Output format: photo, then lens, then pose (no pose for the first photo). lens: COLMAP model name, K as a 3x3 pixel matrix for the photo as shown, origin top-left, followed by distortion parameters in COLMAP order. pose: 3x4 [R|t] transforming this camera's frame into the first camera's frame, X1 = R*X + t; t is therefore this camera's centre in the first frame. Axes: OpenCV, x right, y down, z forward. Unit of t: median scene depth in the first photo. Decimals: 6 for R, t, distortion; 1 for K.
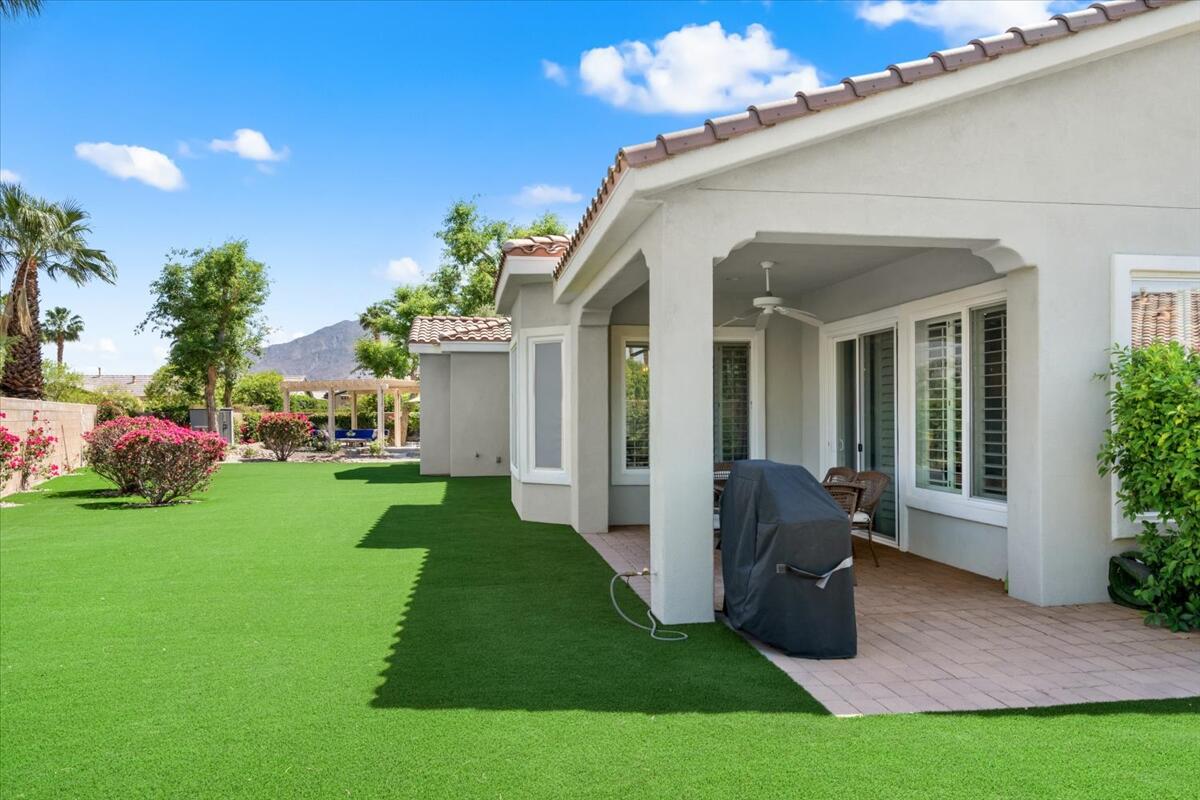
lens RADIAL K [[823.0, 0, 583.3], [0, 823.0, 408.0], [0, 0, 1]] dist [0.000381, 0.004929]
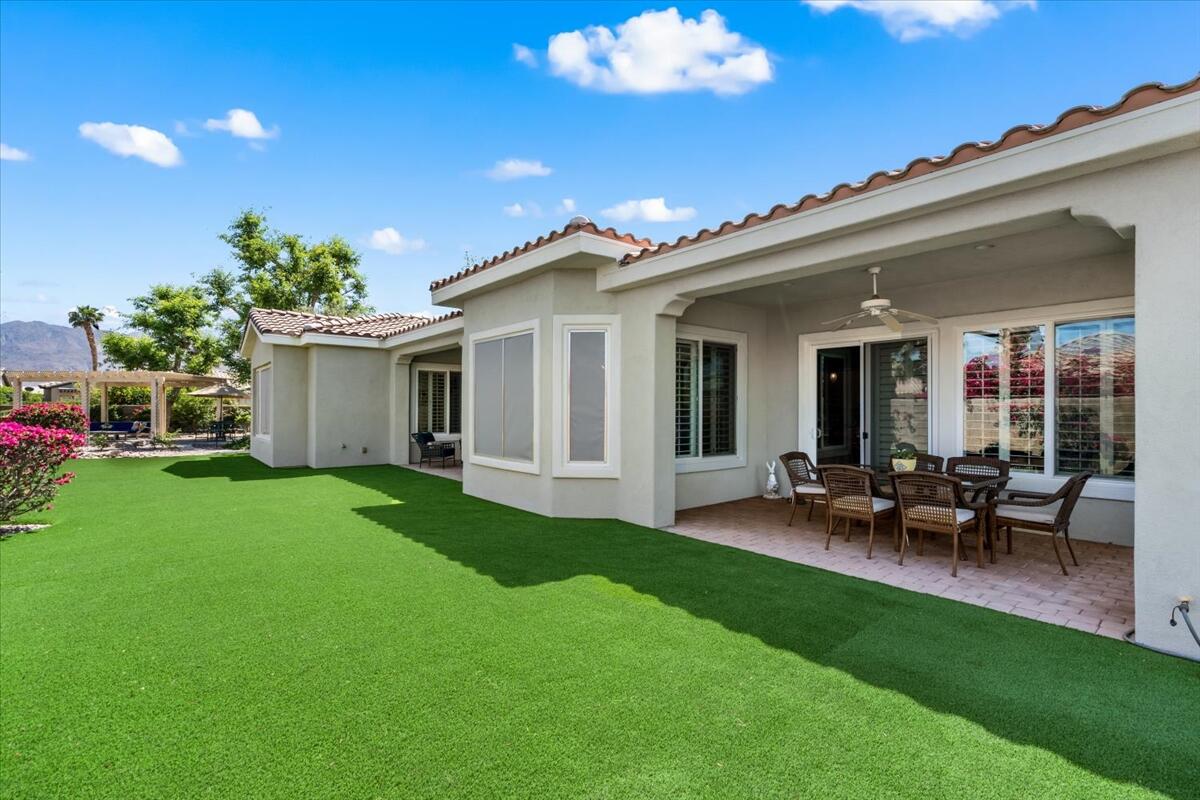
lens RADIAL K [[551.0, 0, 611.0], [0, 551.0, 404.3], [0, 0, 1]] dist [-0.010583, 0.000054]
pose [[0.856895, 0.010165, 0.515392, -0.349220], [-0.009057, 0.999948, -0.004664, 0.008763], [-0.515412, -0.000671, 0.856942, 0.424384]]
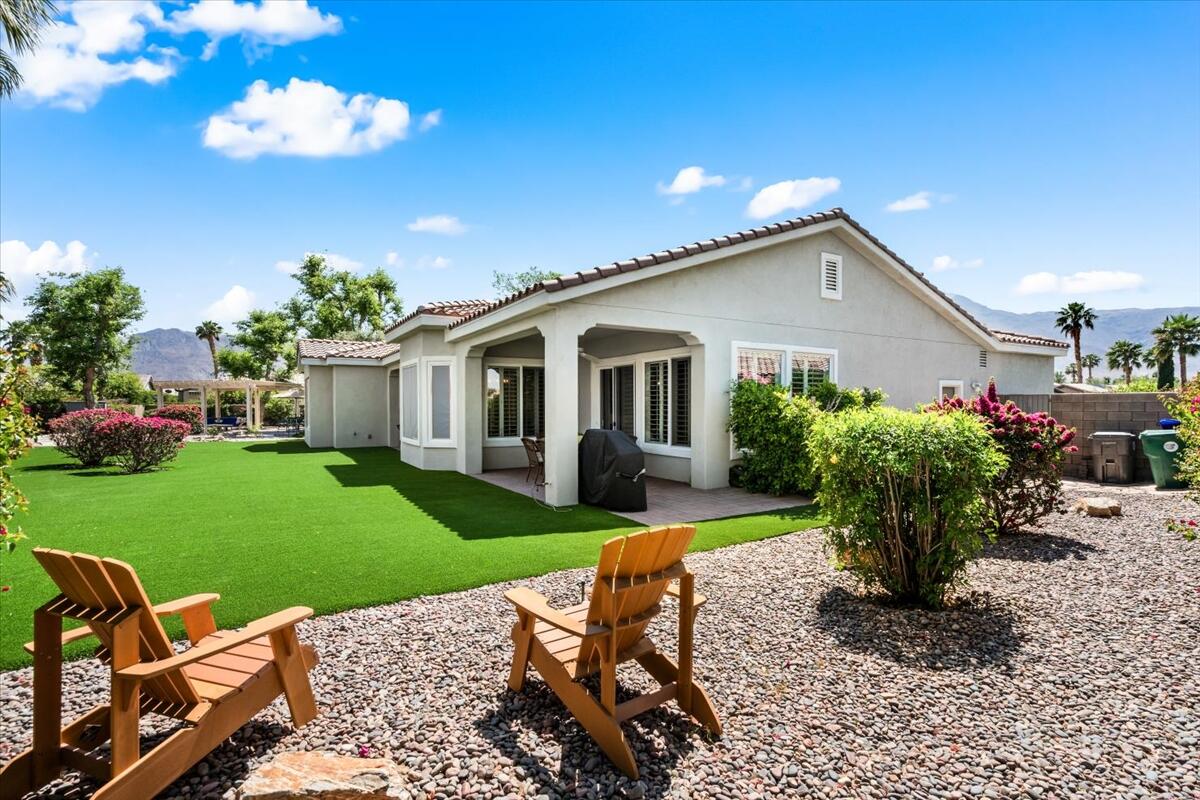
lens RADIAL K [[551.0, 0, 596.6], [0, 551.0, 410.7], [0, 0, 1]] dist [-0.010583, 0.000054]
pose [[0.926555, -0.003819, 0.376139, -0.171156], [-0.002636, 0.999858, 0.016644, -0.004990], [-0.376149, -0.016413, 0.926414, -0.178616]]
